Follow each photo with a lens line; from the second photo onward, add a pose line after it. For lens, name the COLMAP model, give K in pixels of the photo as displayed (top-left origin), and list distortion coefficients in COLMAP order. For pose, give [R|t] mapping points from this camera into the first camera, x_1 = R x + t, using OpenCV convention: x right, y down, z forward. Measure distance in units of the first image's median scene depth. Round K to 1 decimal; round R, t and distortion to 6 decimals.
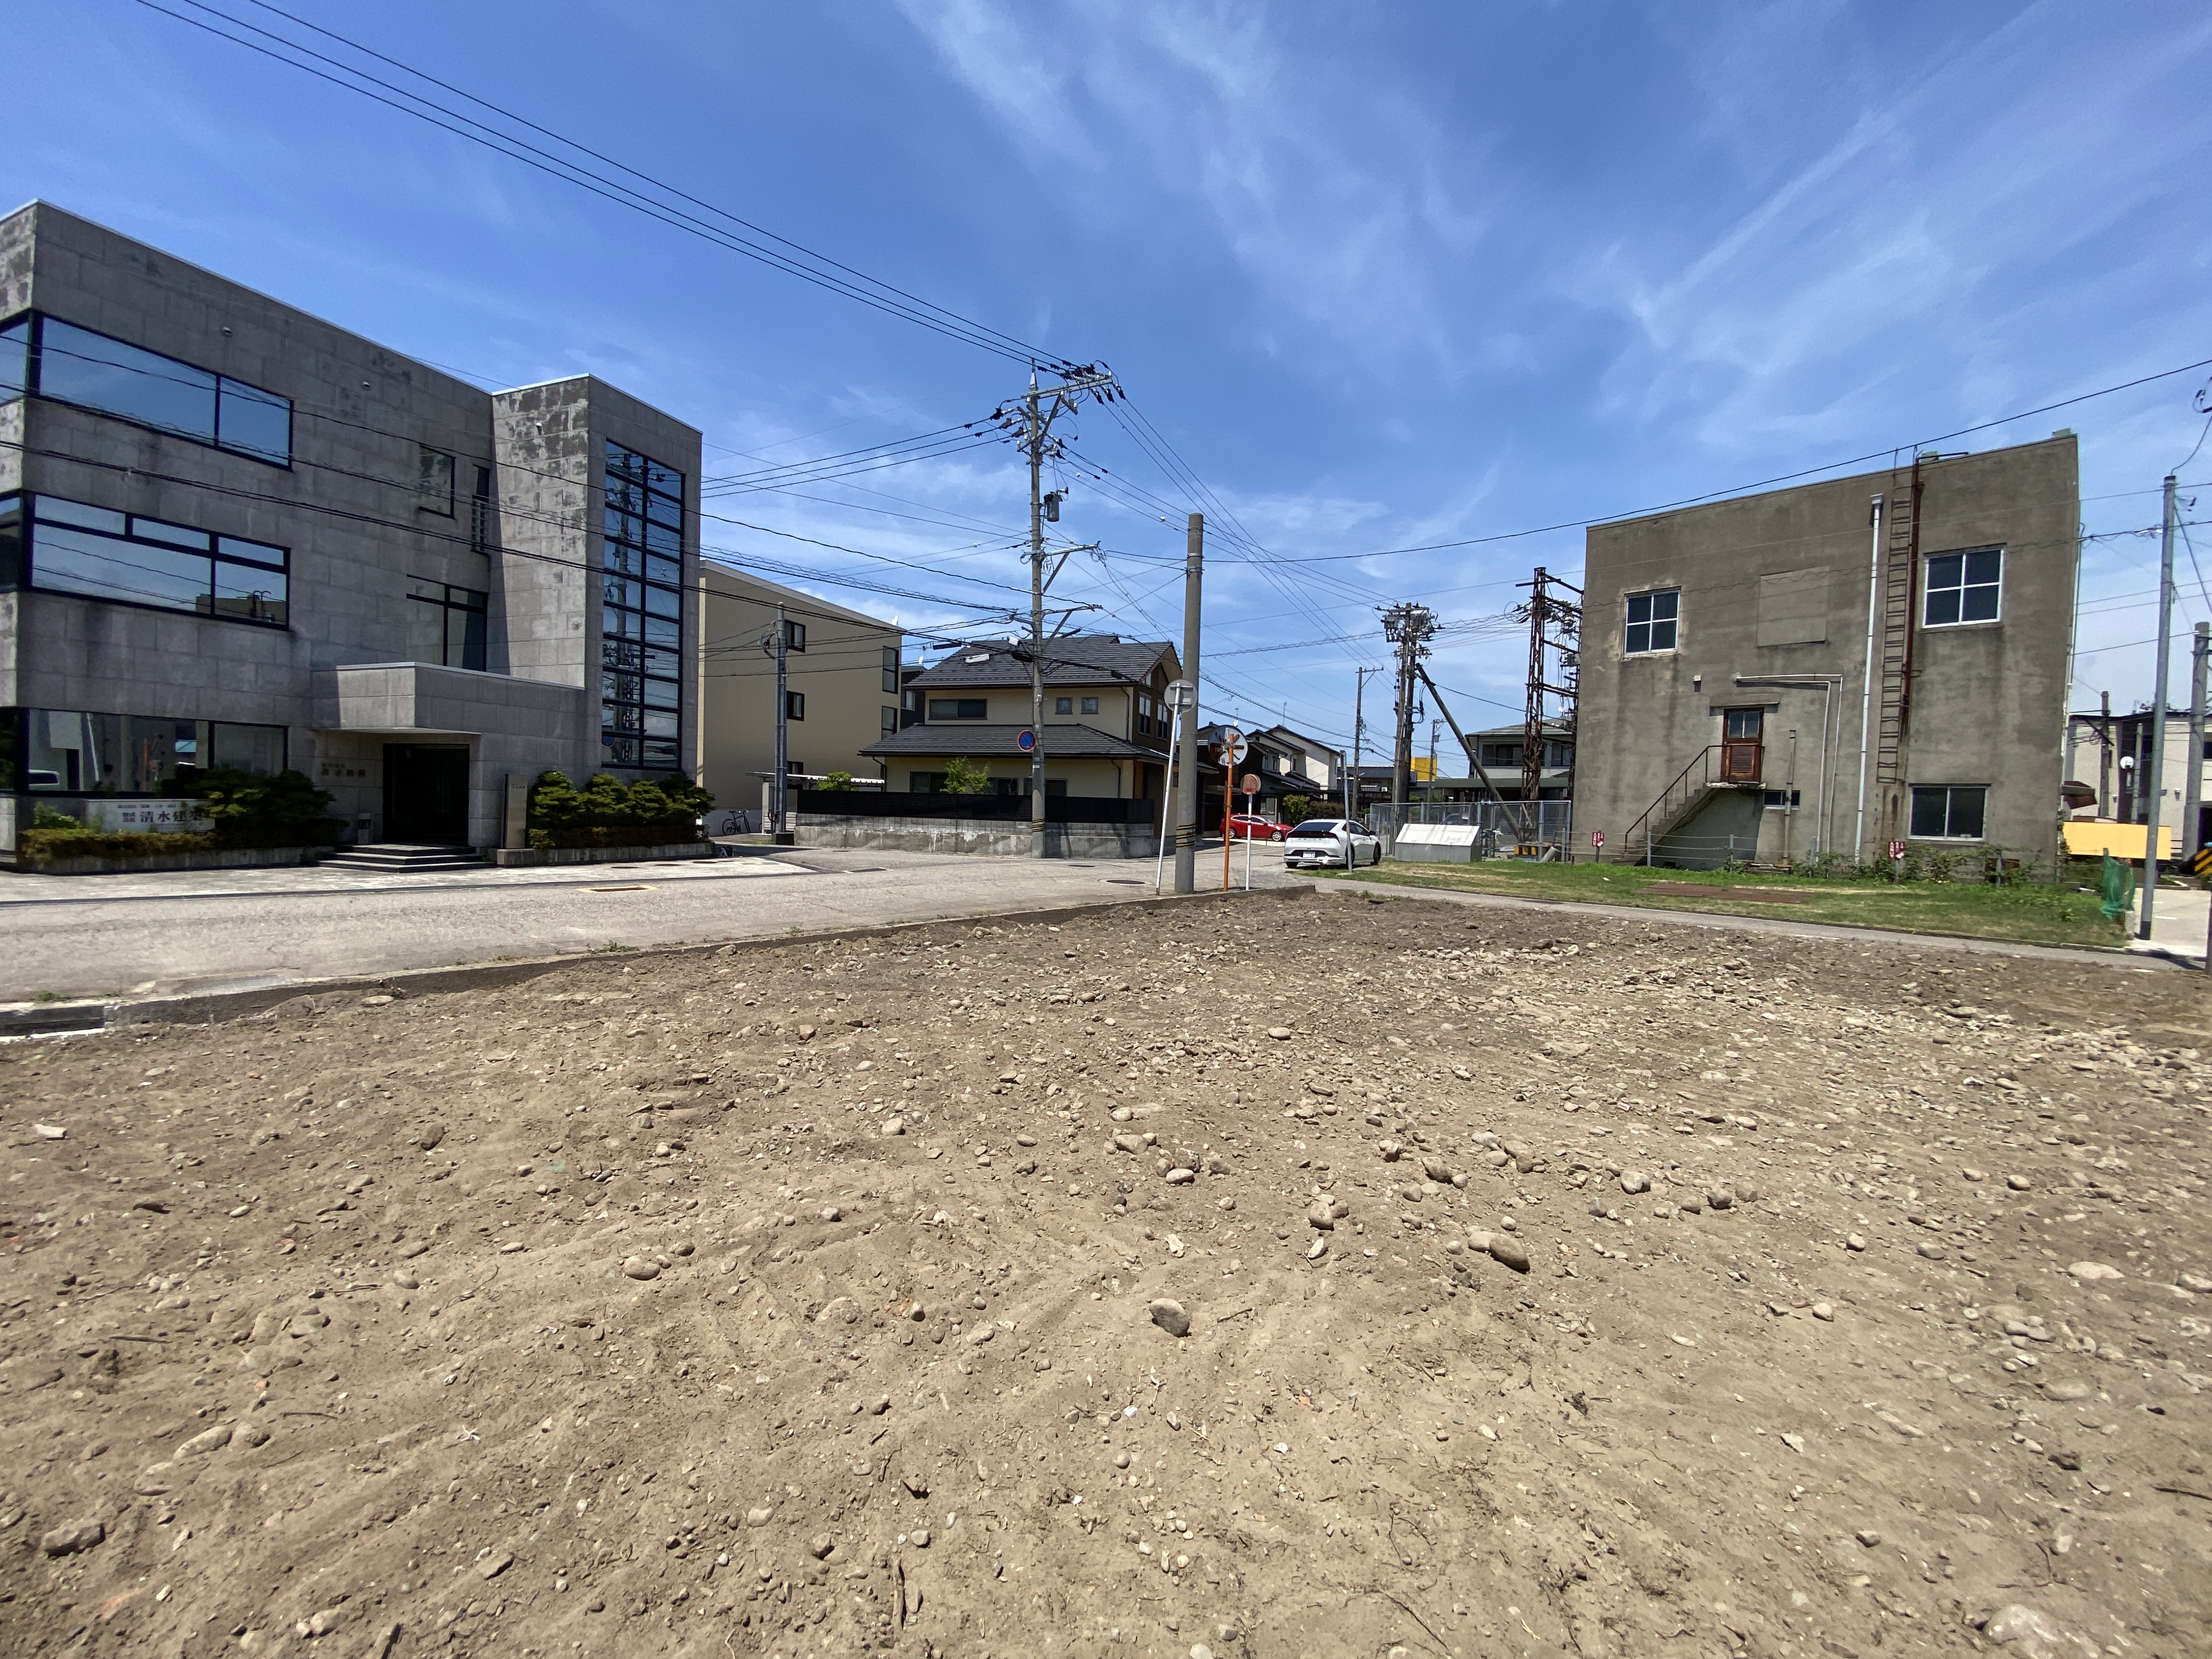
lens RADIAL K [[893.9, 0, 1102.3], [0, 893.9, 836.7], [0, 0, 1]] dist [0.013609, -0.016852]
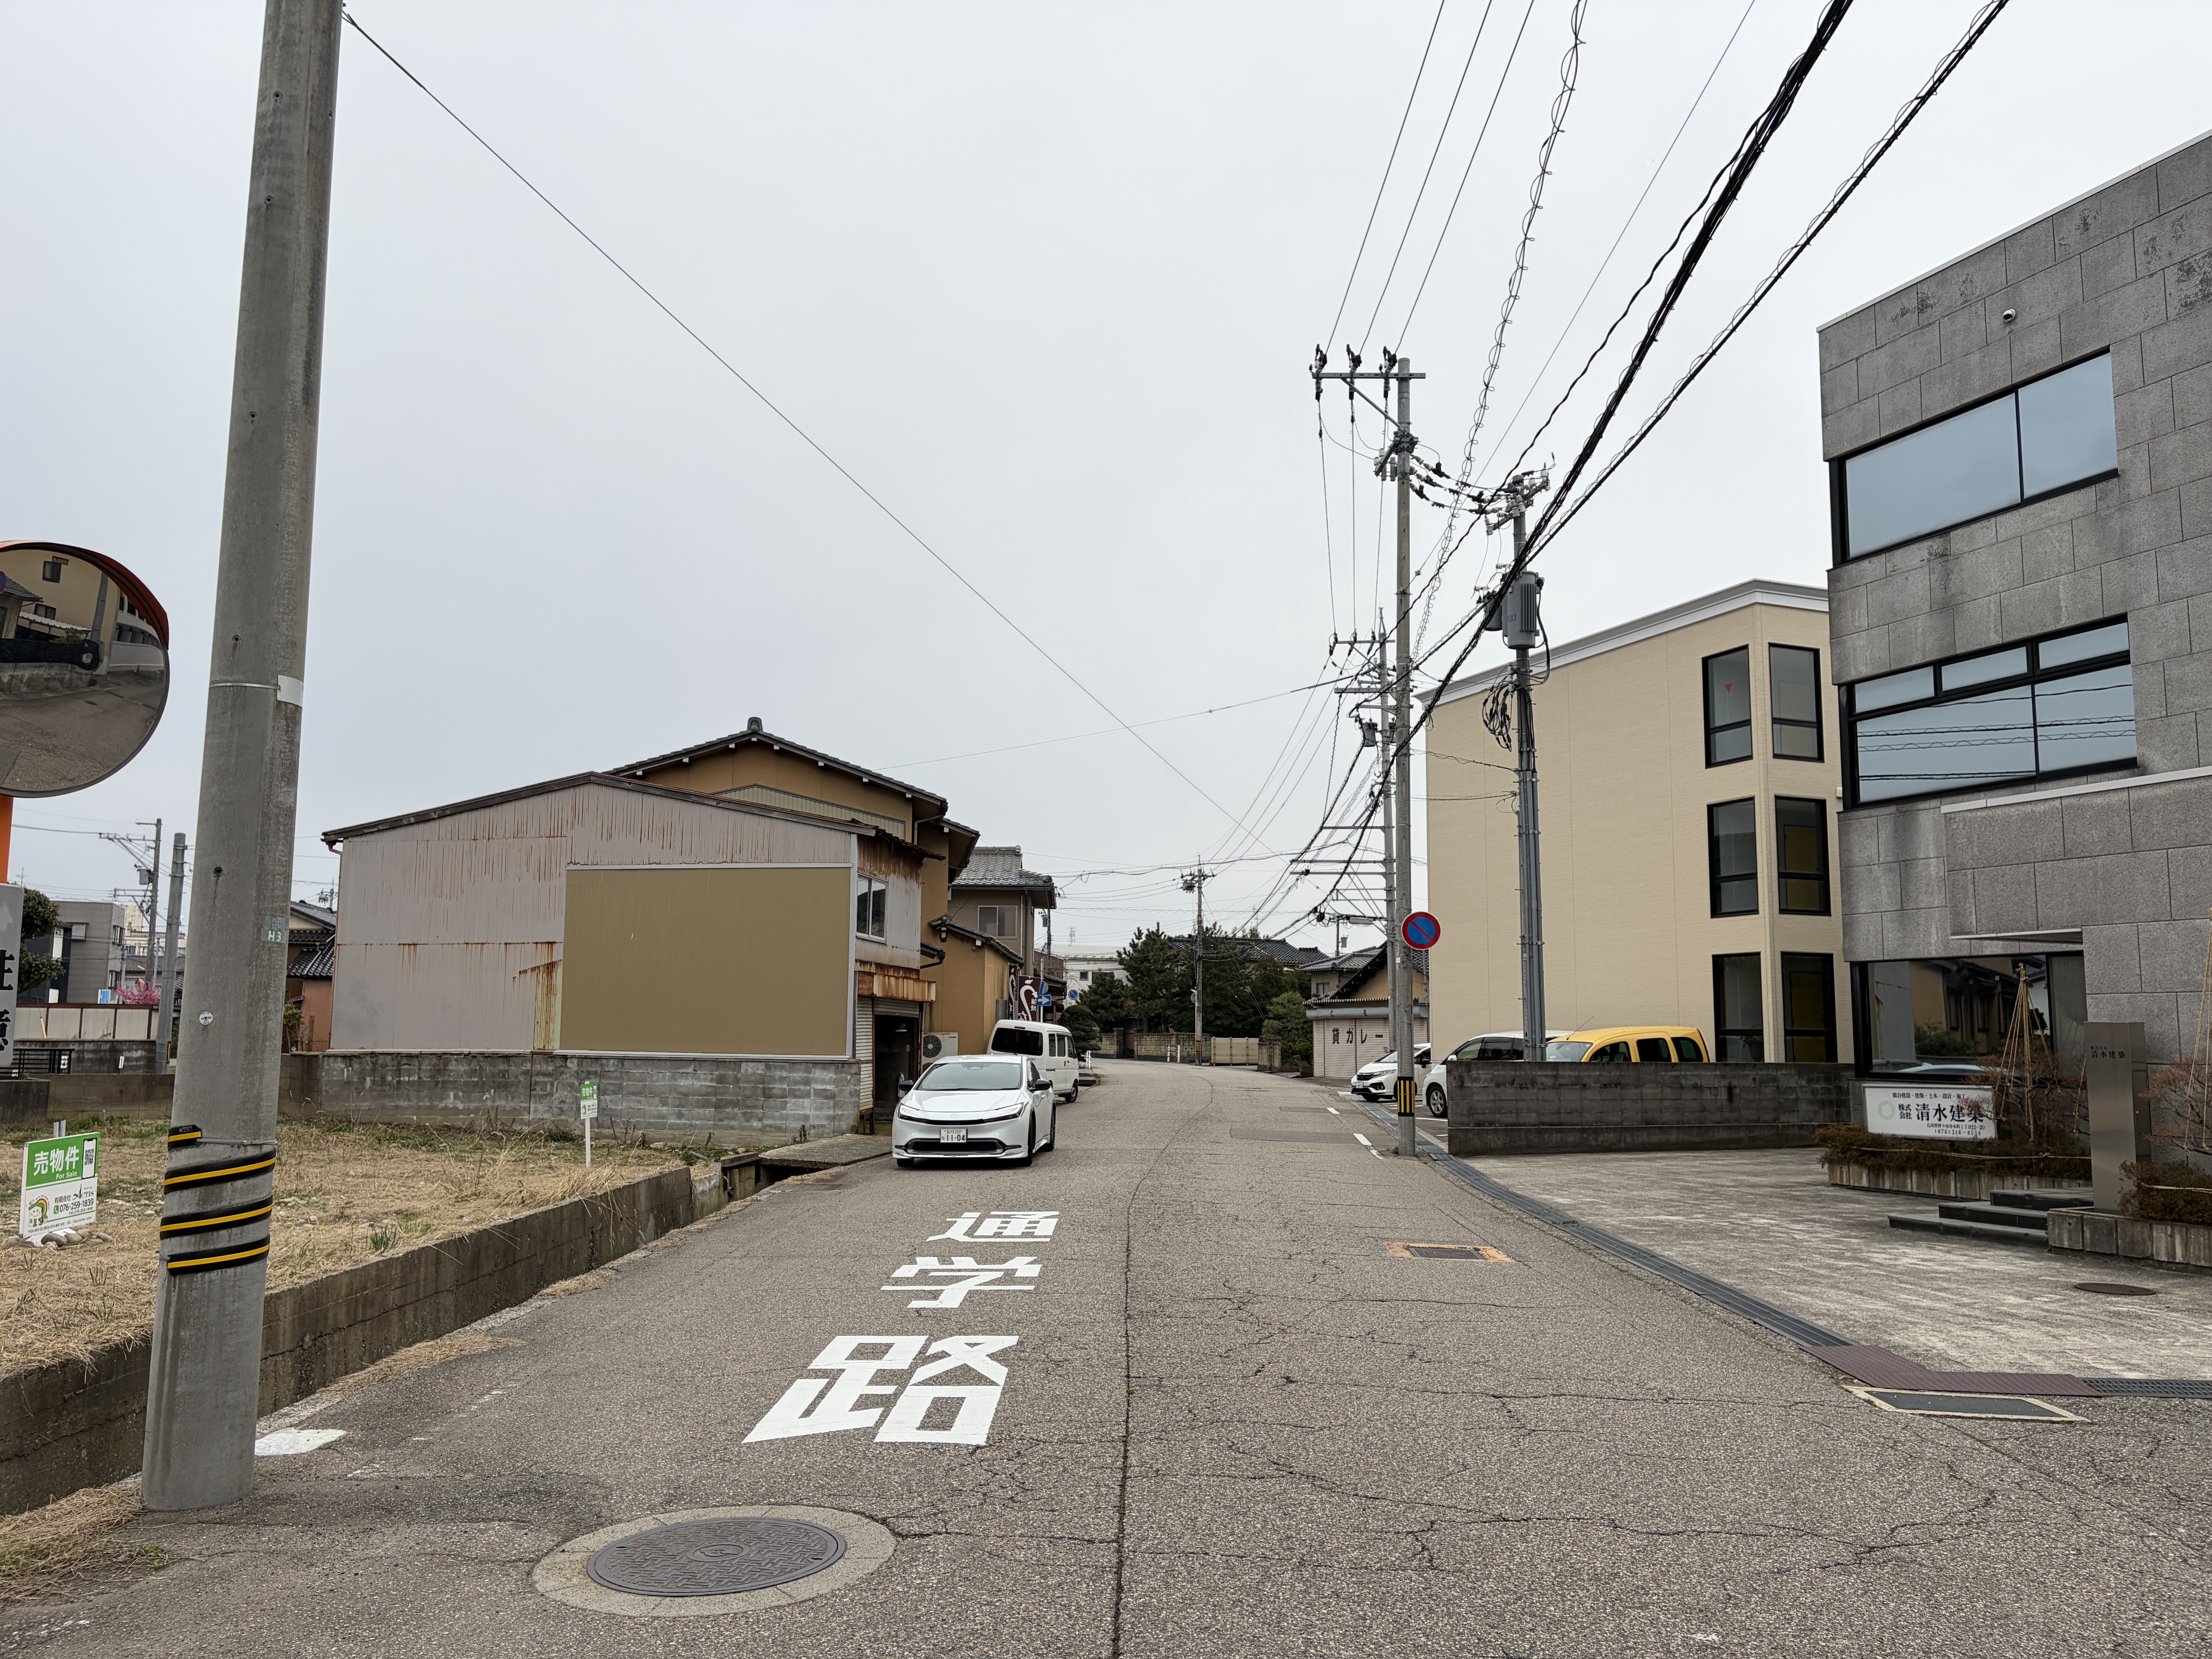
lens RADIAL K [[1659.7, 0, 1105.8], [0, 1659.7, 855.4], [0, 0, 1]] dist [0.070926, -0.084145]
pose [[-0.732524, -0.108658, -0.672013, 0.166586], [-0.054906, 0.993393, -0.100772, -0.039208], [0.678523, -0.036921, -0.733650, 1.126691]]
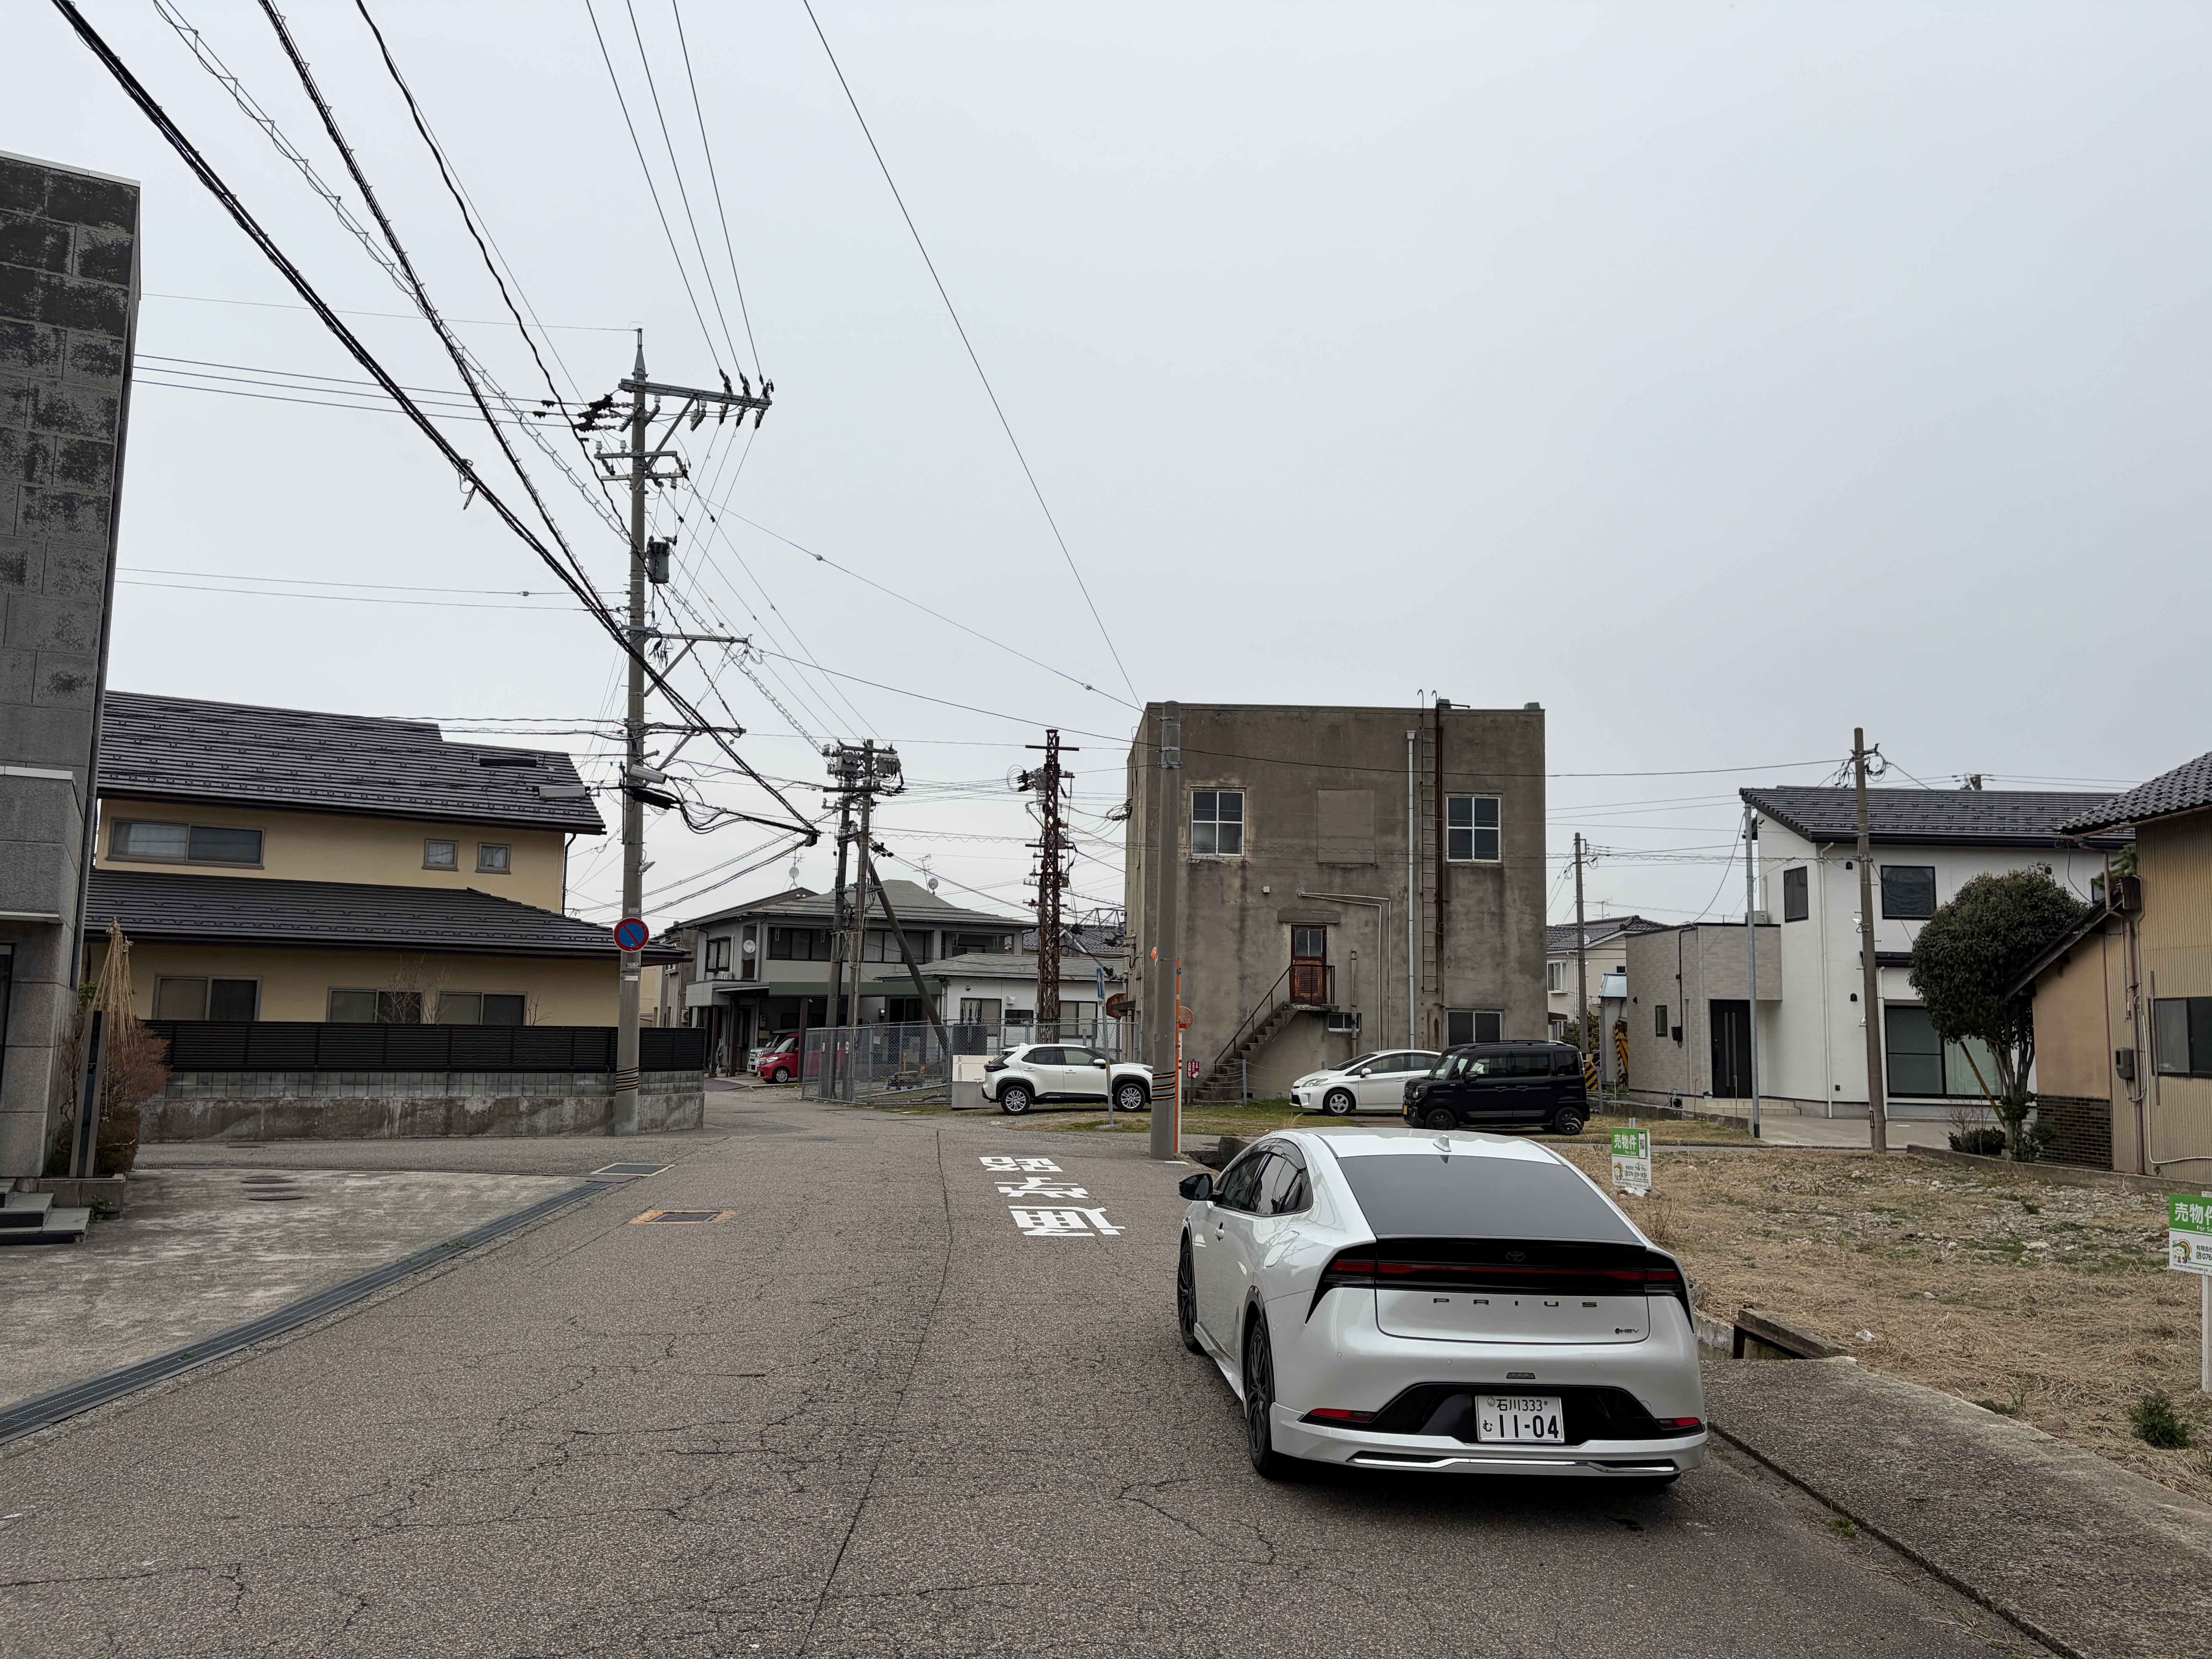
lens RADIAL K [[1659.7, 0, 1088.1], [0, 1659.7, 836.0], [0, 0, 1]] dist [0.070926, -0.084145]
pose [[0.648430, 0.074442, 0.757626, -0.883540], [0.027465, 0.992272, -0.121003, -0.036300], [-0.760779, 0.099270, 0.641375, 0.051982]]
